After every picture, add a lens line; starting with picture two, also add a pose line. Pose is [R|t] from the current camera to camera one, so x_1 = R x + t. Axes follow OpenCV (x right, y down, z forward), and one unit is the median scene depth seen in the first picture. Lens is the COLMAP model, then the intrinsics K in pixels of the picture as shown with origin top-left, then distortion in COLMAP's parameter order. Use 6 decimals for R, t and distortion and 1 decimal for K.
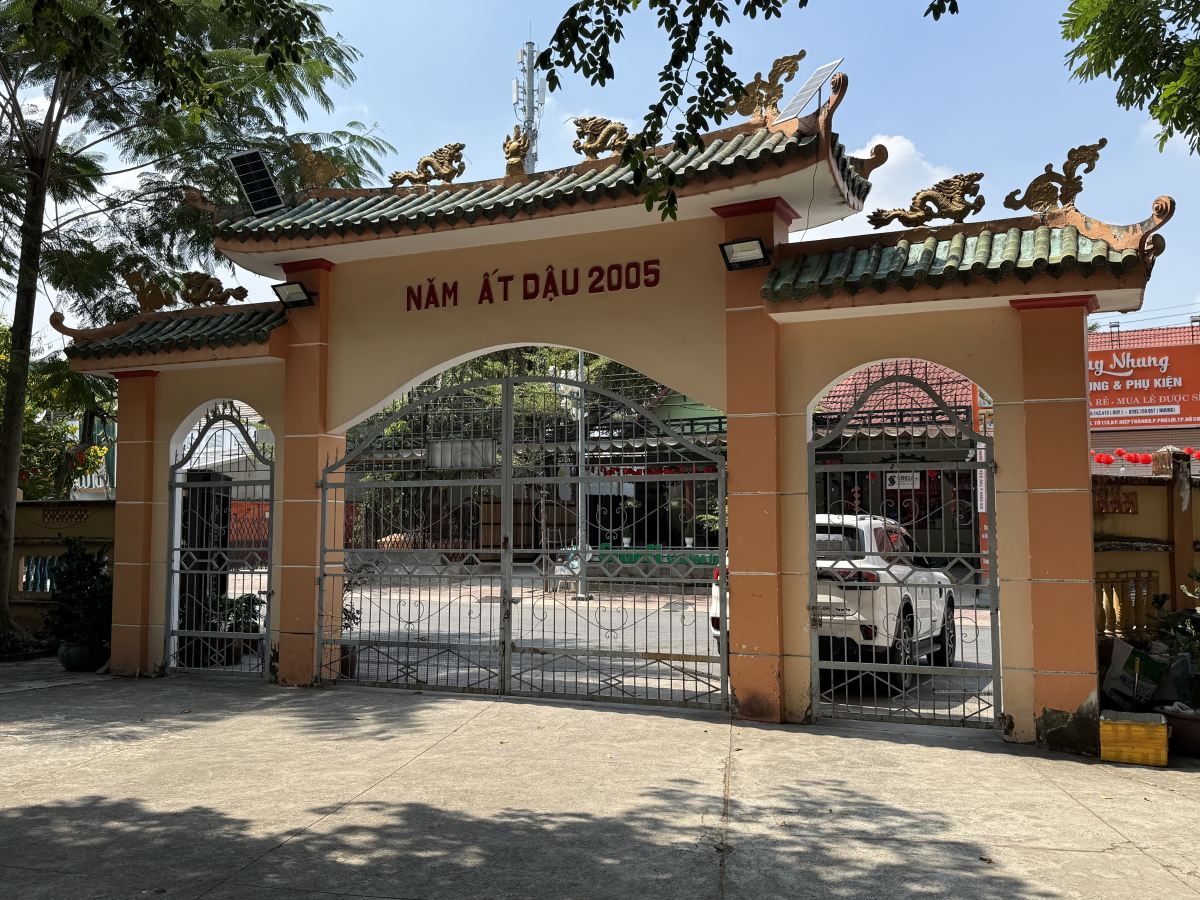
lens RADIAL K [[1087.3, 0, 600.4], [0, 1087.3, 446.5], [0, 0, 1]] dist [-0.016431, -0.008859]
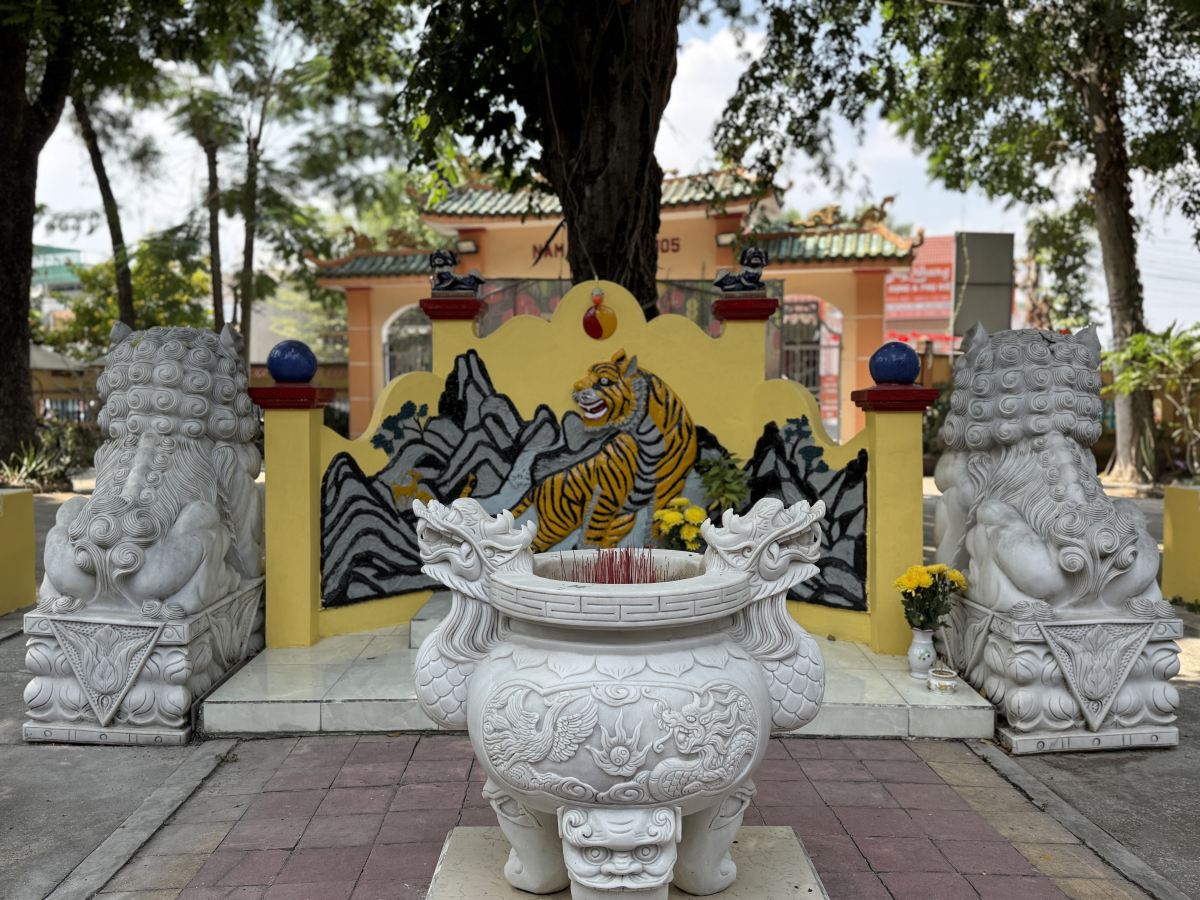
lens RADIAL K [[1011.4, 0, 598.6], [0, 1011.4, 449.9], [0, 0, 1]] dist [0.002050, 0.001048]
pose [[0.991164, -0.007363, 0.132440, -0.369581], [-0.009660, 0.991800, 0.127436, -0.029173], [-0.132293, -0.127589, 0.982965, -0.902311]]
